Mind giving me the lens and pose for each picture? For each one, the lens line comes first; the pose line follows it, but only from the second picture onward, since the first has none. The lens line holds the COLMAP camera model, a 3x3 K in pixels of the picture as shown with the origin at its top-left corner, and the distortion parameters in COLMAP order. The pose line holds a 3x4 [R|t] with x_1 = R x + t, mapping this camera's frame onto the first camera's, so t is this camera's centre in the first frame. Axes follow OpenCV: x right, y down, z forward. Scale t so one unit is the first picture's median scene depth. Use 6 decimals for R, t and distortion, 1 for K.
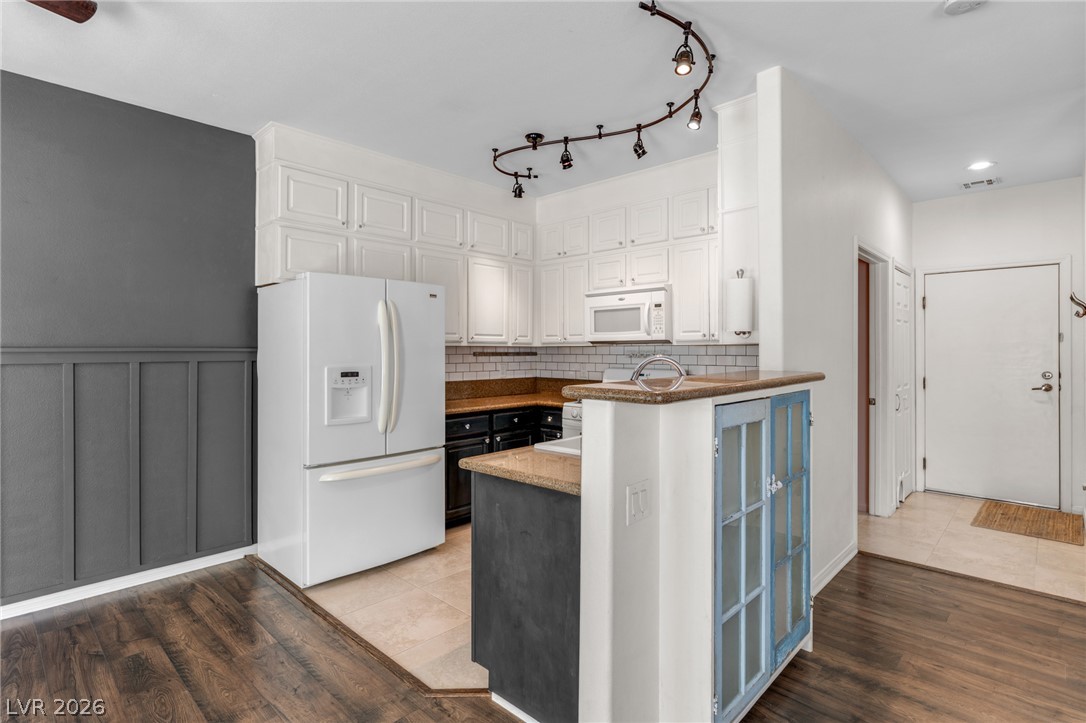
lens RADIAL K [[541.9, 0, 546.7], [0, 541.9, 347.4], [0, 0, 1]] dist [-0.000992, -0.000305]
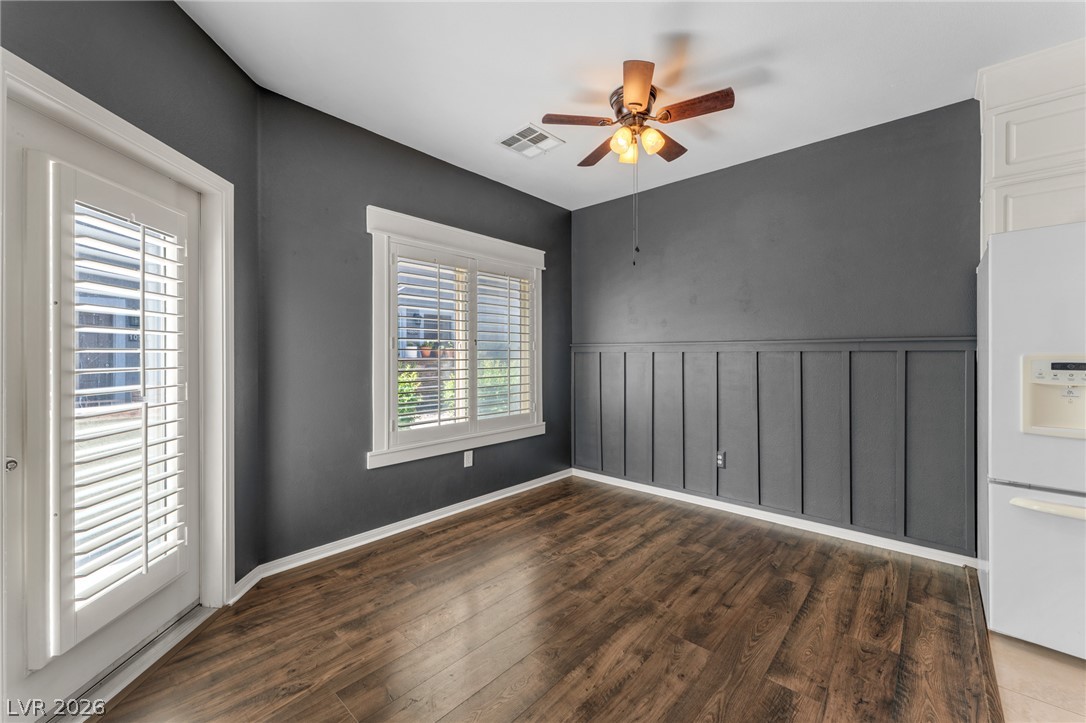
lens RADIAL K [[434.6, 0, 537.8], [0, 434.6, 354.5], [0, 0, 1]] dist [0.000009, -0.000127]
pose [[0.015920, 0.001508, -0.999872, 0.179835], [0.004637, 0.999988, 0.001582, 0.030292], [0.999863, -0.004661, 0.015913, 0.310011]]
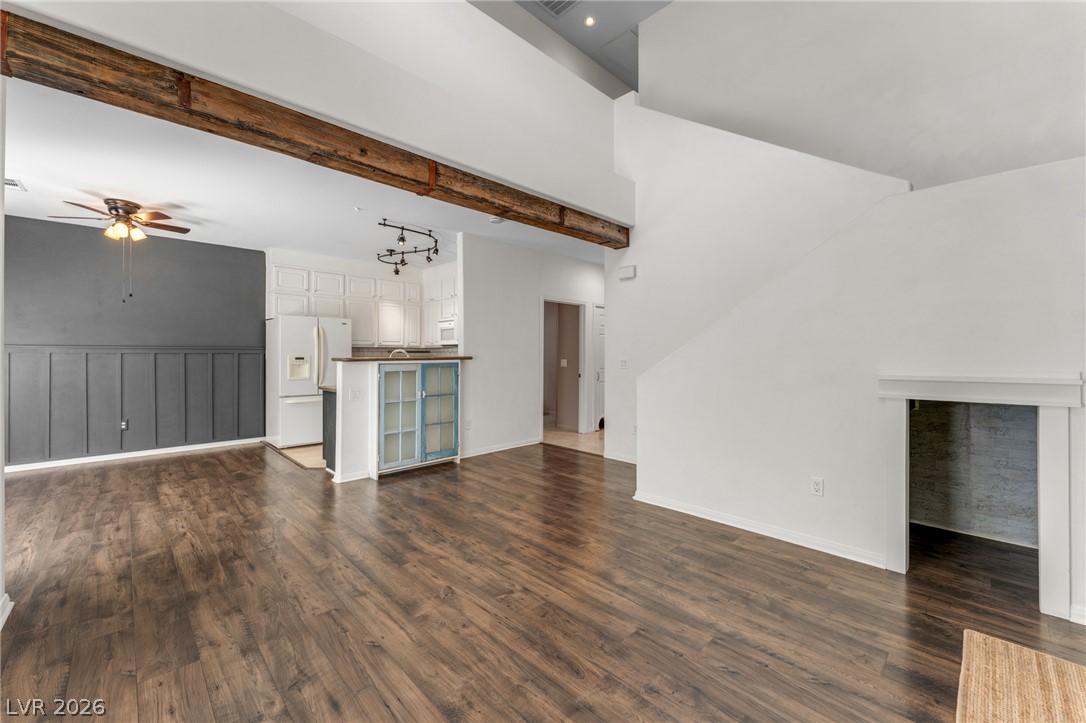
lens RADIAL K [[434.6, 0, 546.2], [0, 434.6, 354.9], [0, 0, 1]] dist [0.000009, -0.000127]
pose [[0.999225, 0.001369, -0.039343, 0.770986], [-0.001157, 0.999985, 0.005426, 0.023283], [0.039350, -0.005377, 0.999211, -0.828525]]
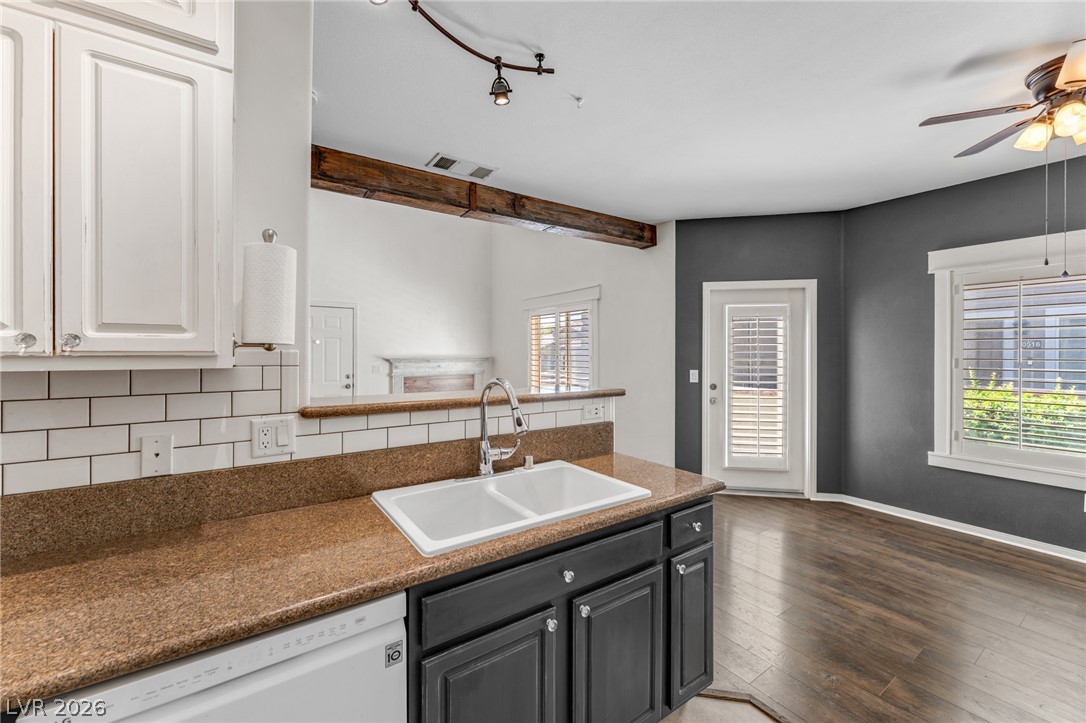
lens RADIAL K [[434.6, 0, 540.9], [0, 434.6, 355.1], [0, 0, 1]] dist [0.000009, -0.000127]
pose [[-0.976296, -0.001922, 0.216431, -0.001516], [-0.001170, 0.999993, 0.003599, -0.018519], [-0.216436, 0.003260, -0.976291, 1.310306]]
